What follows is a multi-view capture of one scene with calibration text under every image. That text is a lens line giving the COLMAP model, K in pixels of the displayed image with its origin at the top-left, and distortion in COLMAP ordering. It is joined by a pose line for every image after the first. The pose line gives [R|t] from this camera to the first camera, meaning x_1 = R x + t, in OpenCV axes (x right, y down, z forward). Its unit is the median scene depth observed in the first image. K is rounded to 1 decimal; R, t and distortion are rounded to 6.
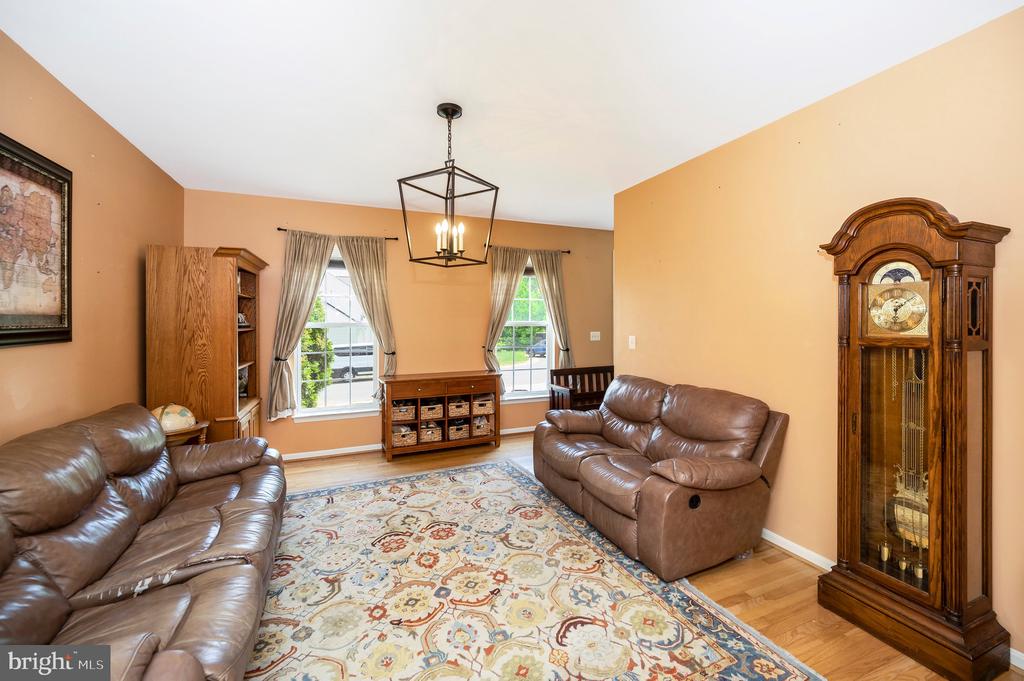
lens RADIAL K [[417.6, 0, 518.9], [0, 417.6, 315.0], [0, 0, 1]] dist [0.000944, 0.000090]
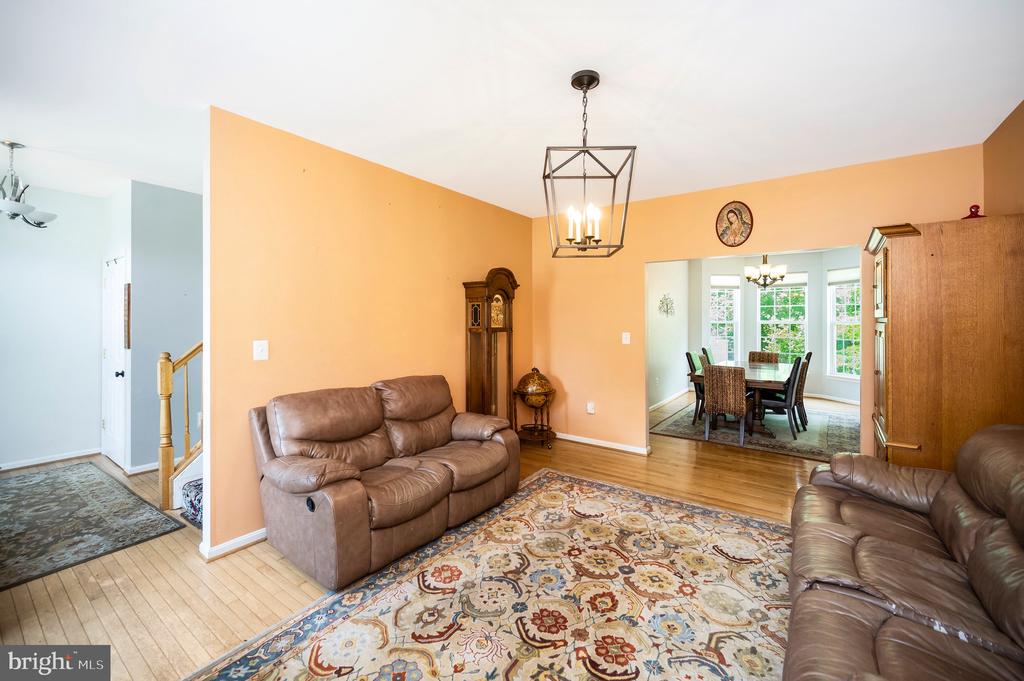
lens RADIAL K [[417.6, 0, 518.9], [0, 417.6, 315.0], [0, 0, 1]] dist [0.000944, 0.000090]
pose [[-0.507686, 0.014264, 0.861424, -0.870173], [-0.012310, 0.999641, -0.023808, 0.029660], [-0.861454, -0.022691, -0.507328, 1.597250]]
